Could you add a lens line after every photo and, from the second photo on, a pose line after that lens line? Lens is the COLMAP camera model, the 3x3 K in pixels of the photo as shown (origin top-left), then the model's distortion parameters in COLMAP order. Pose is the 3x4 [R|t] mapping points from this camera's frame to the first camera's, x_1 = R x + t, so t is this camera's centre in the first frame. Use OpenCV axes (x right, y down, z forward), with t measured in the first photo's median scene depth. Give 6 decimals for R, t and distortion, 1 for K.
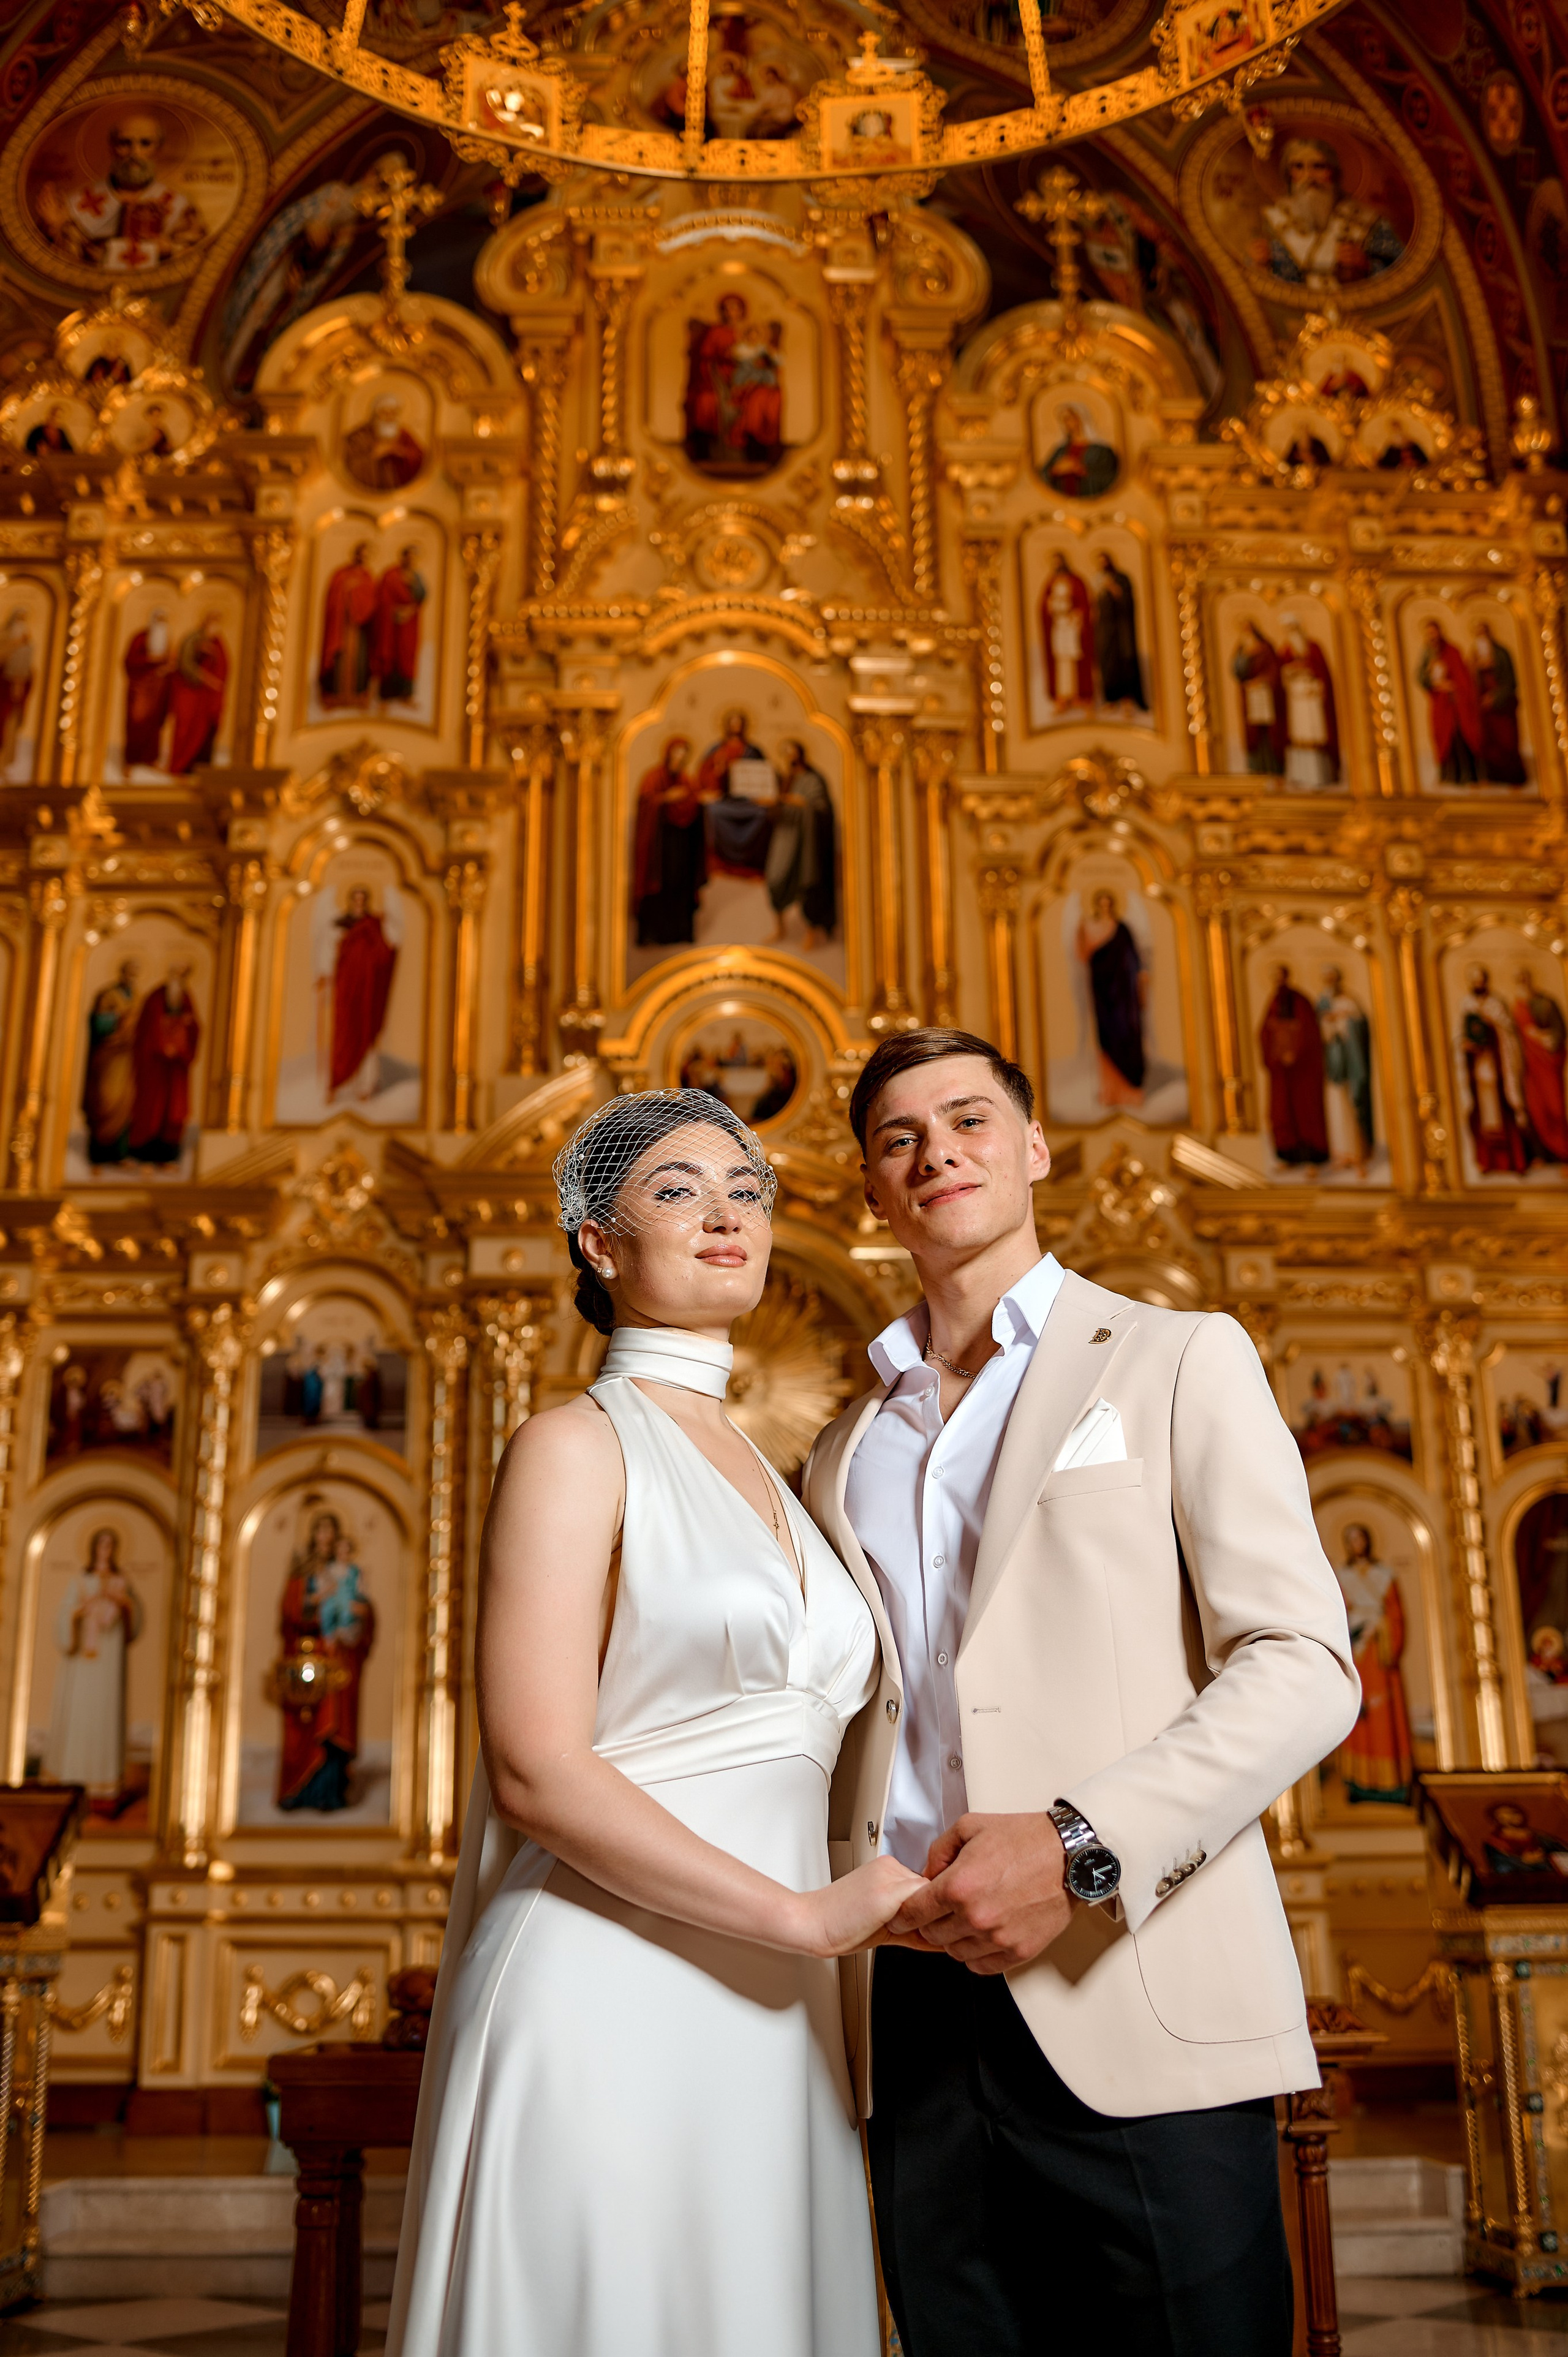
lens RADIAL K [[2270.7, 0, 781.2], [0, 2270.7, 1183.5], [0, 0, 1]] dist [-0.104472, 0.110812]
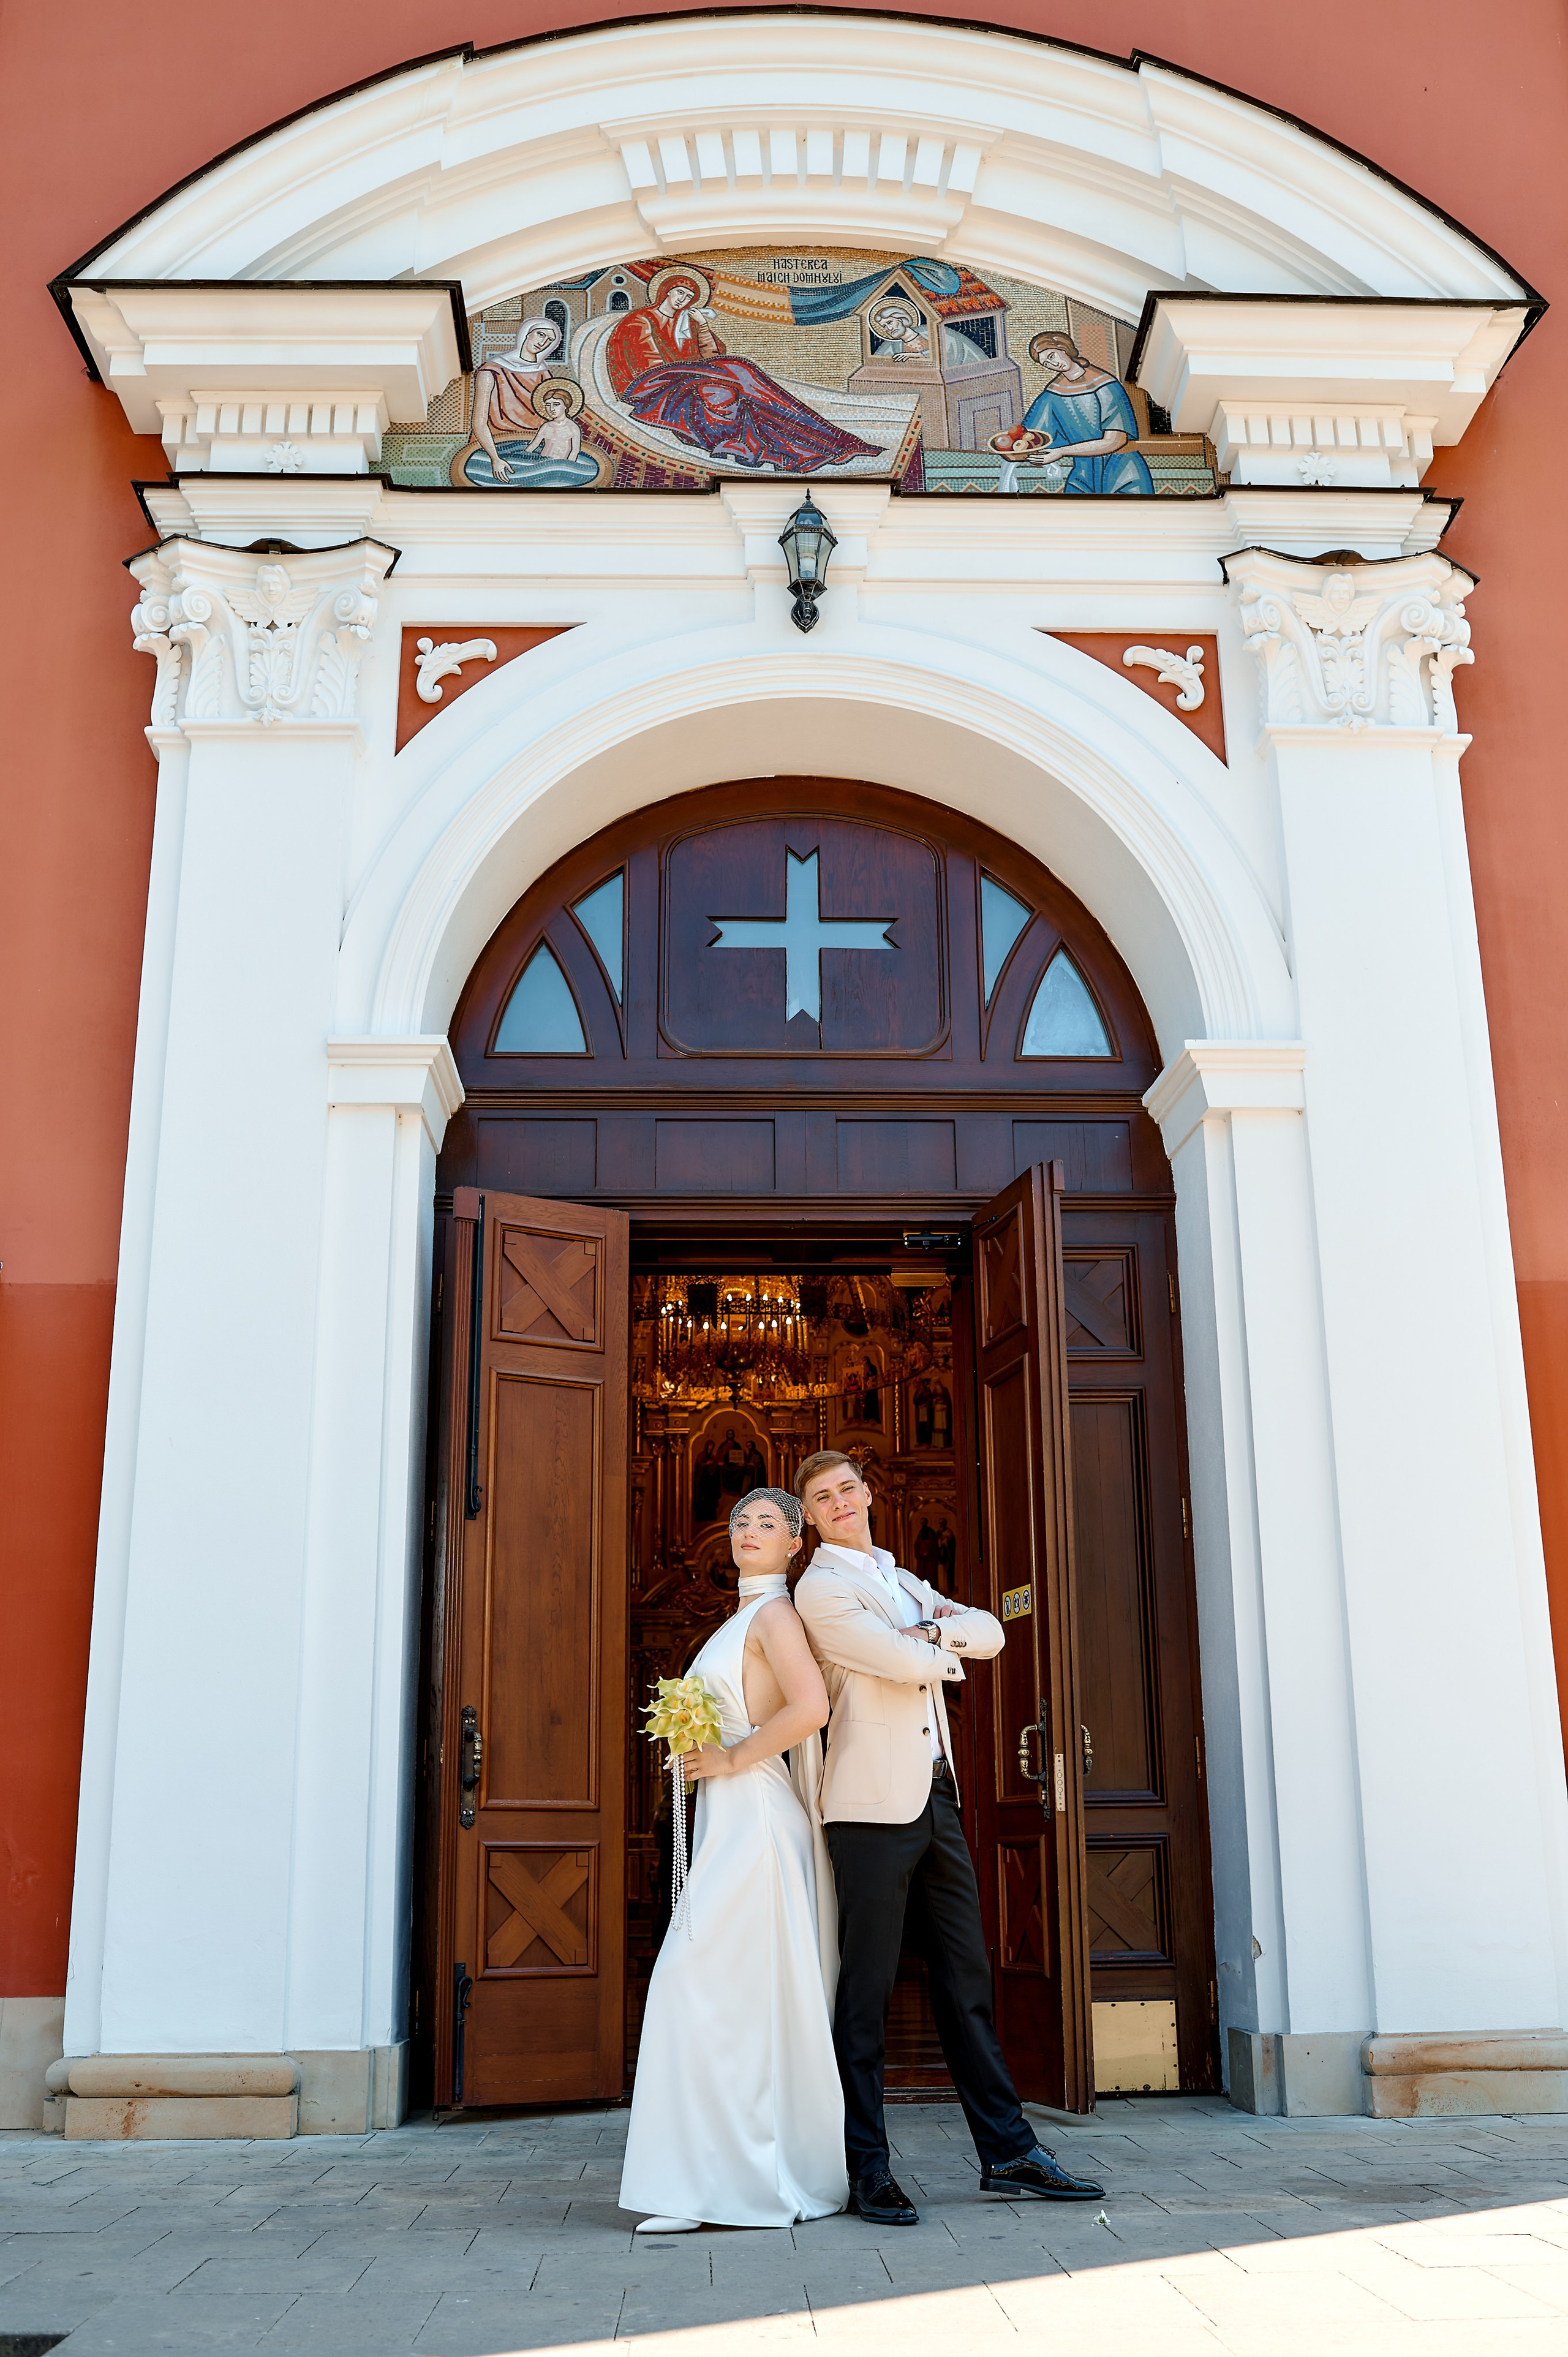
lens RADIAL K [[2281.6, 0, 782.3], [0, 2281.6, 1165.7], [0, 0, 1]] dist [-0.103711, 0.109223]
pose [[0.999932, 0.000362, -0.011630, 0.078130], [0.000029, 0.999437, 0.033552, -0.638721], [0.011635, -0.033550, 0.999369, -1.840489]]
